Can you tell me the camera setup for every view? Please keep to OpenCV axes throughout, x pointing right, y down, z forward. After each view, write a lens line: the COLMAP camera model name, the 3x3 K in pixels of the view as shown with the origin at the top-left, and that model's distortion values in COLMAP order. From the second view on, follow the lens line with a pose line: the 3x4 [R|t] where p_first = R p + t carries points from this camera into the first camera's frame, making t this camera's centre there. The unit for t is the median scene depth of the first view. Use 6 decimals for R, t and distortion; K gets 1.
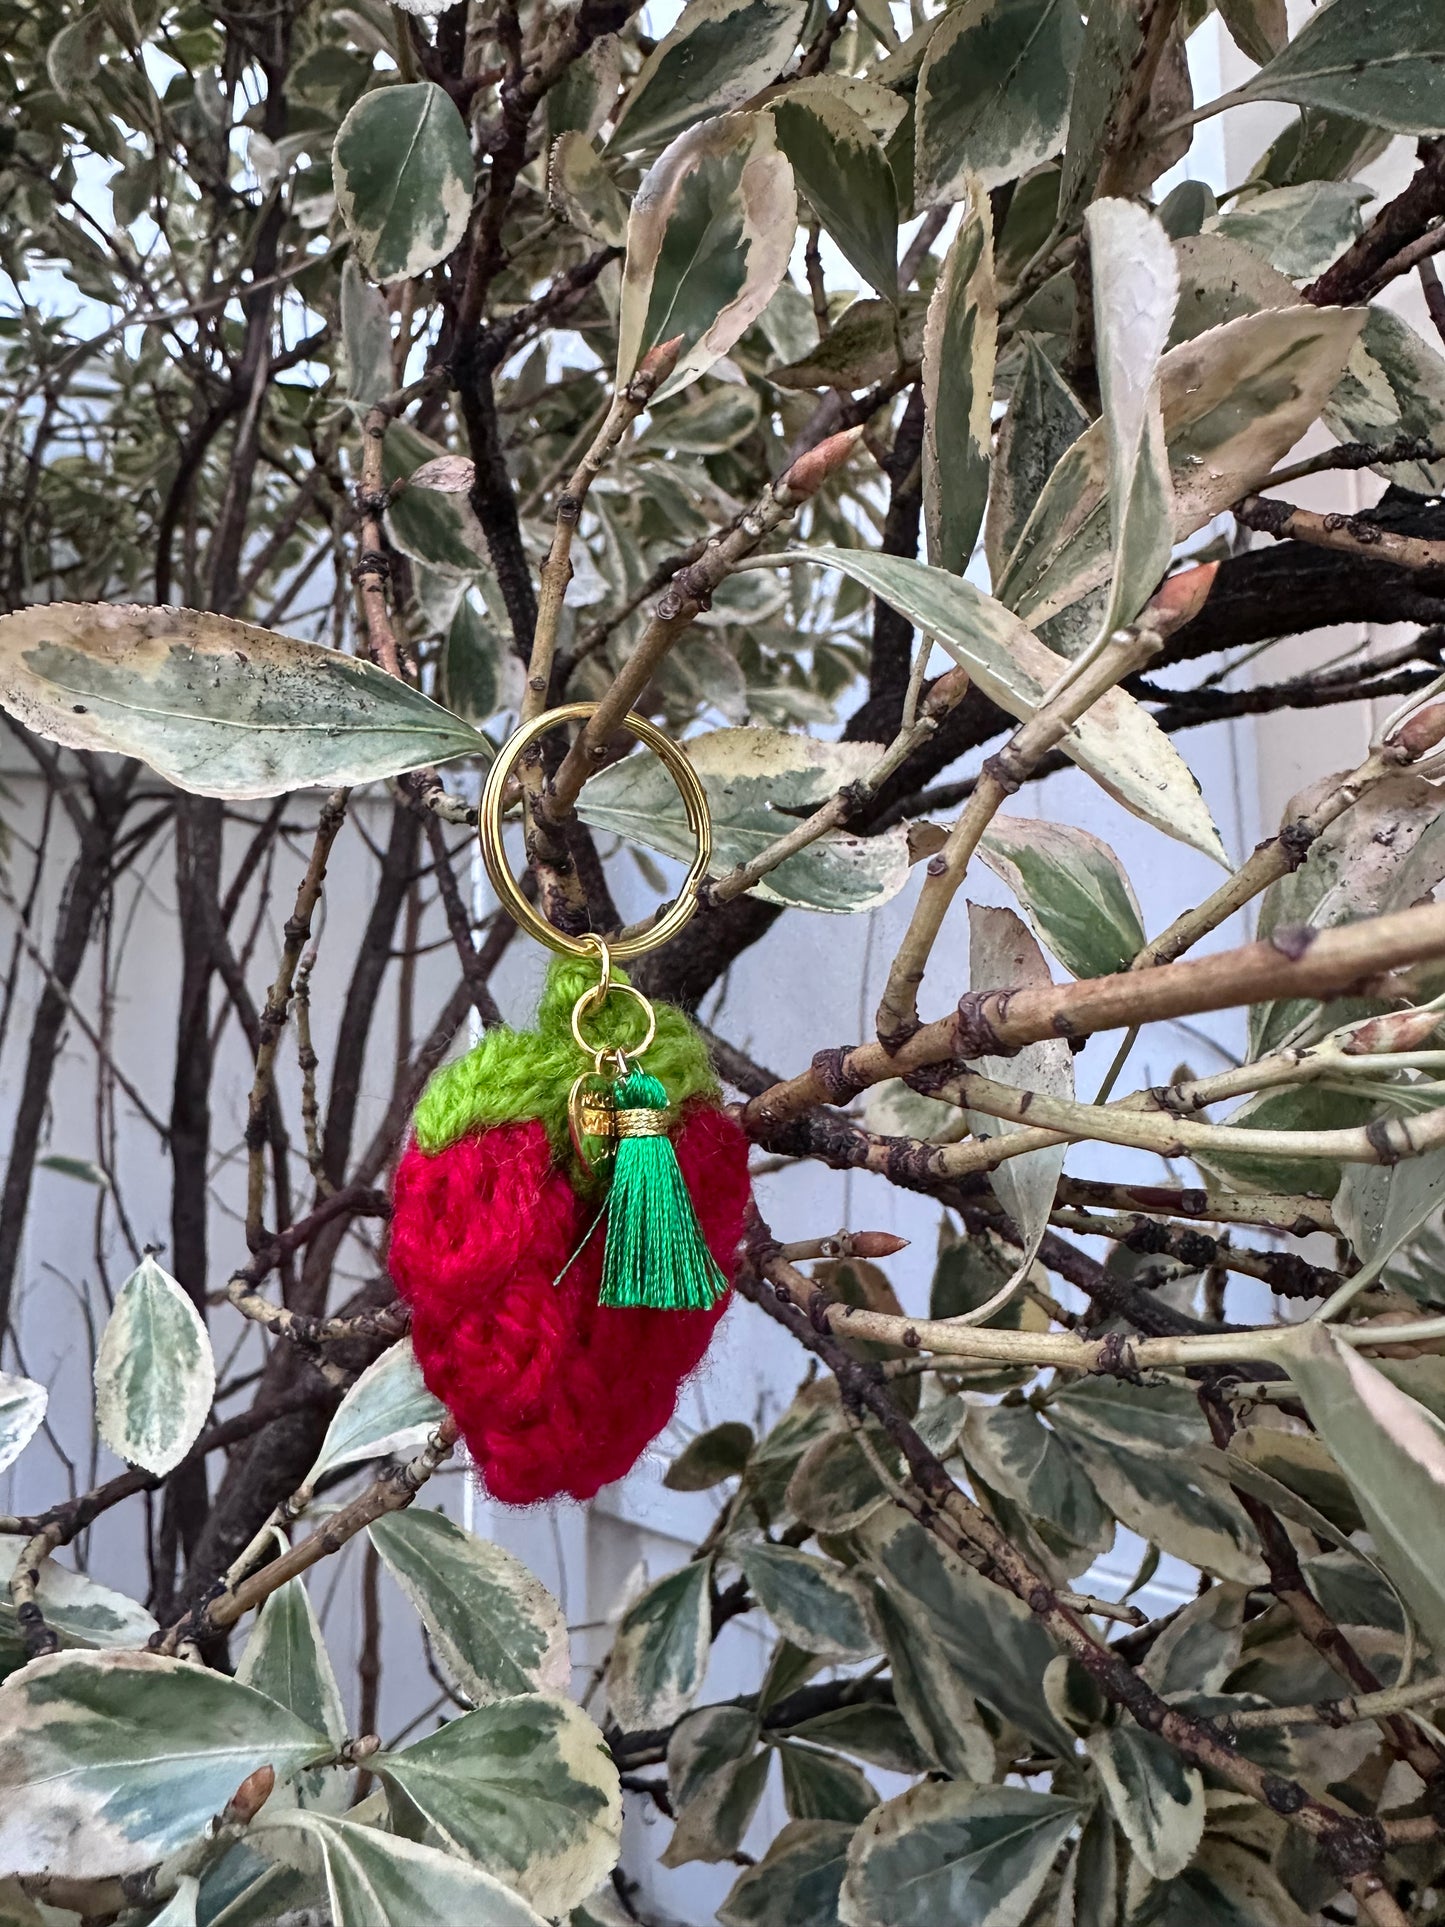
lens RADIAL K [[1348.8, 0, 583.1], [0, 1348.8, 786.9], [0, 0, 1]] dist [0.019251, -0.042302]
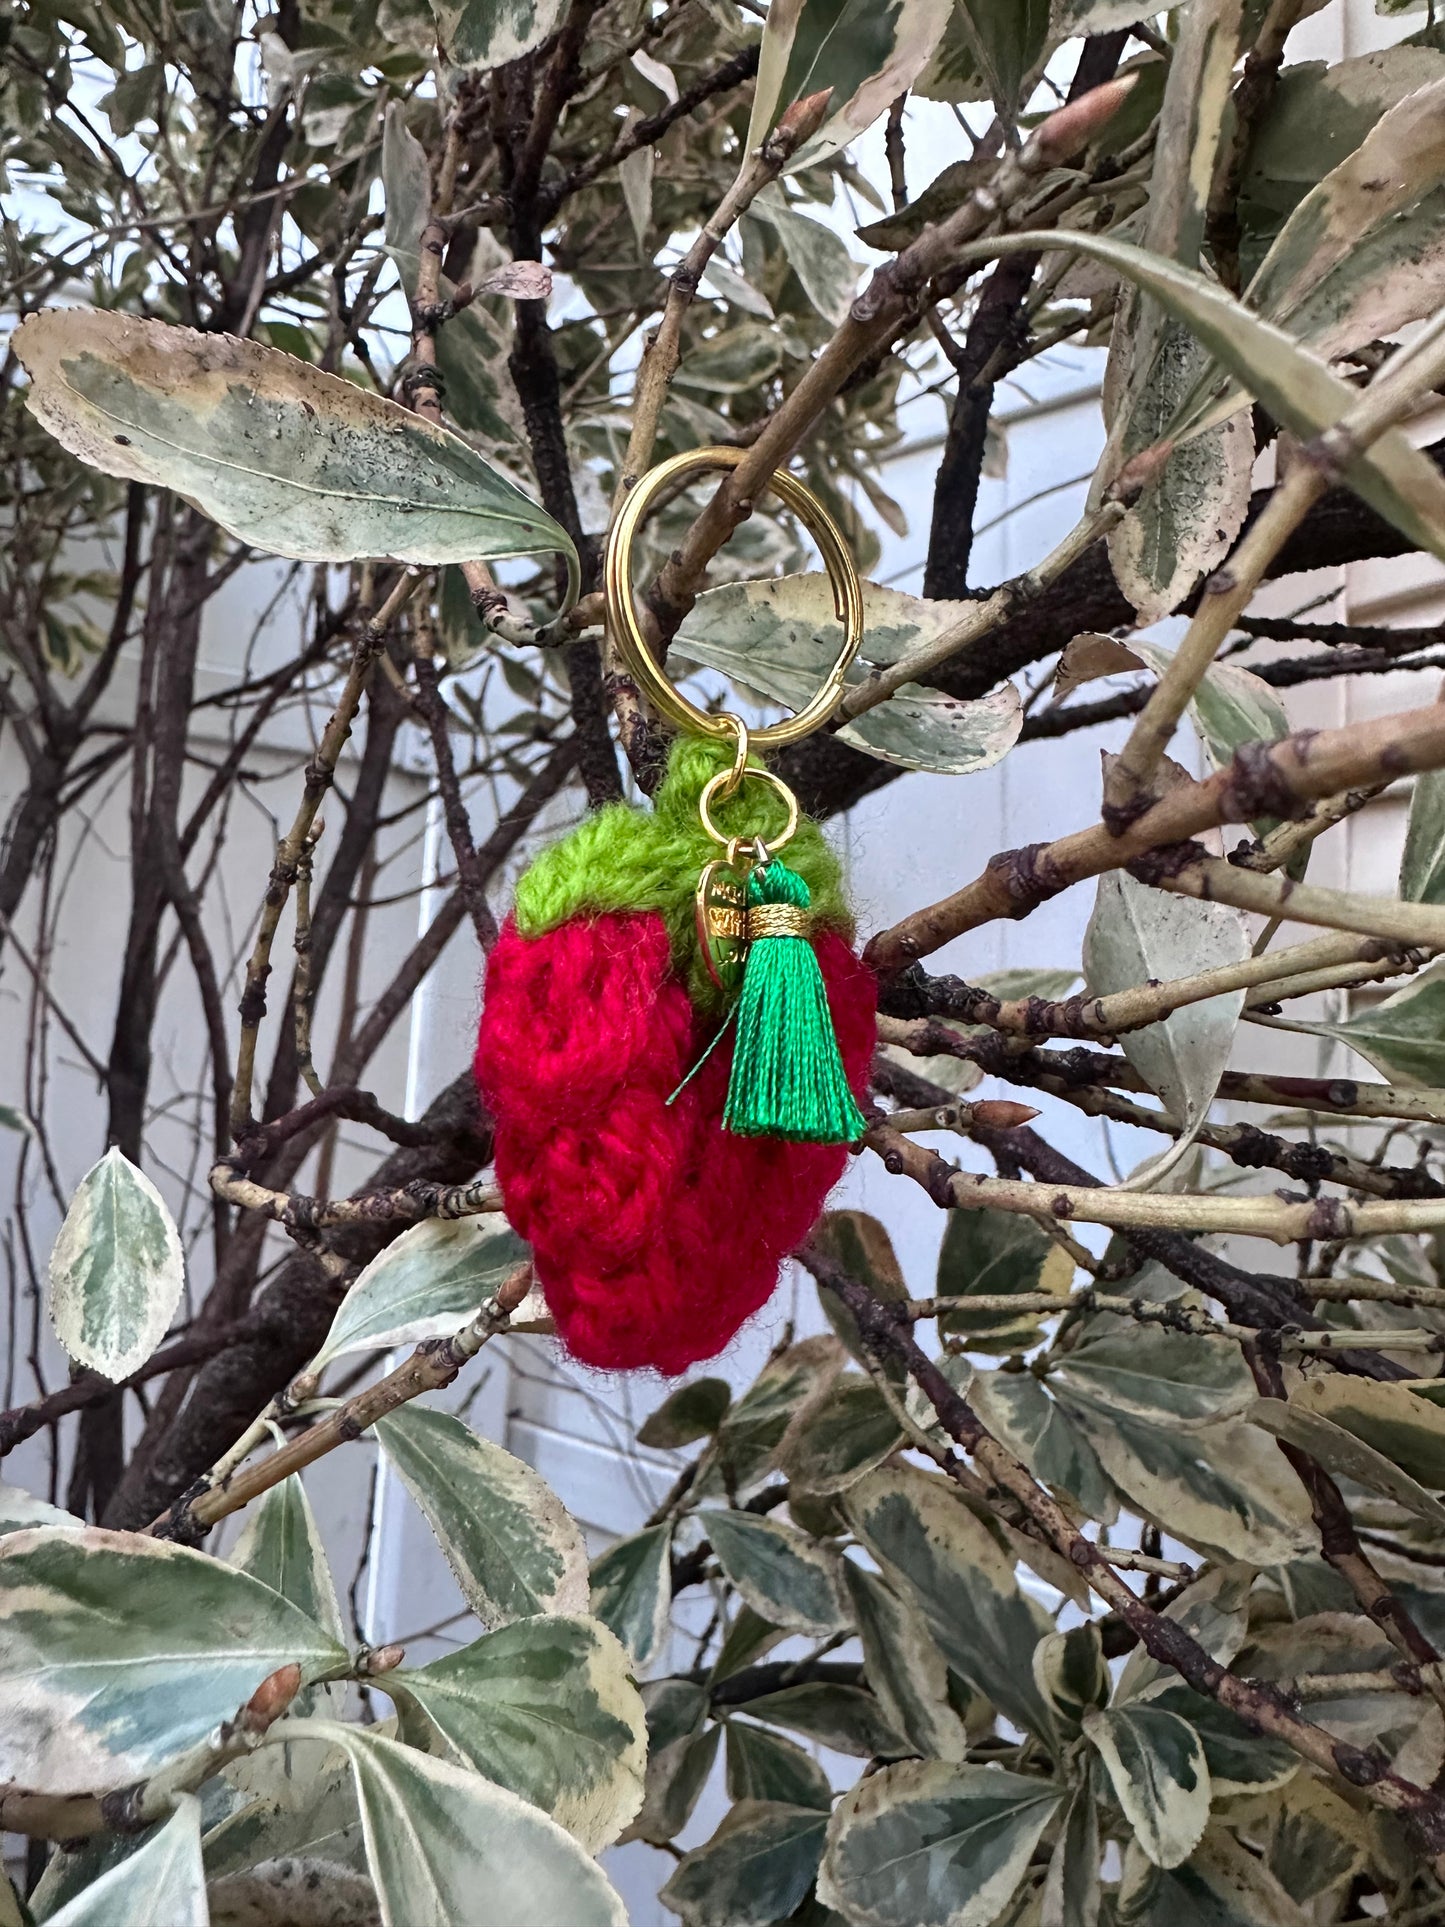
lens RADIAL K [[1348.8, 0, 583.1], [0, 1348.8, 786.9], [0, 0, 1]] dist [0.019251, -0.042302]
pose [[0.996931, 0.066322, 0.041596, -0.065833], [-0.066350, 0.997796, -0.000730, 0.092416], [-0.041553, -0.002032, 0.999134, 0.084295]]
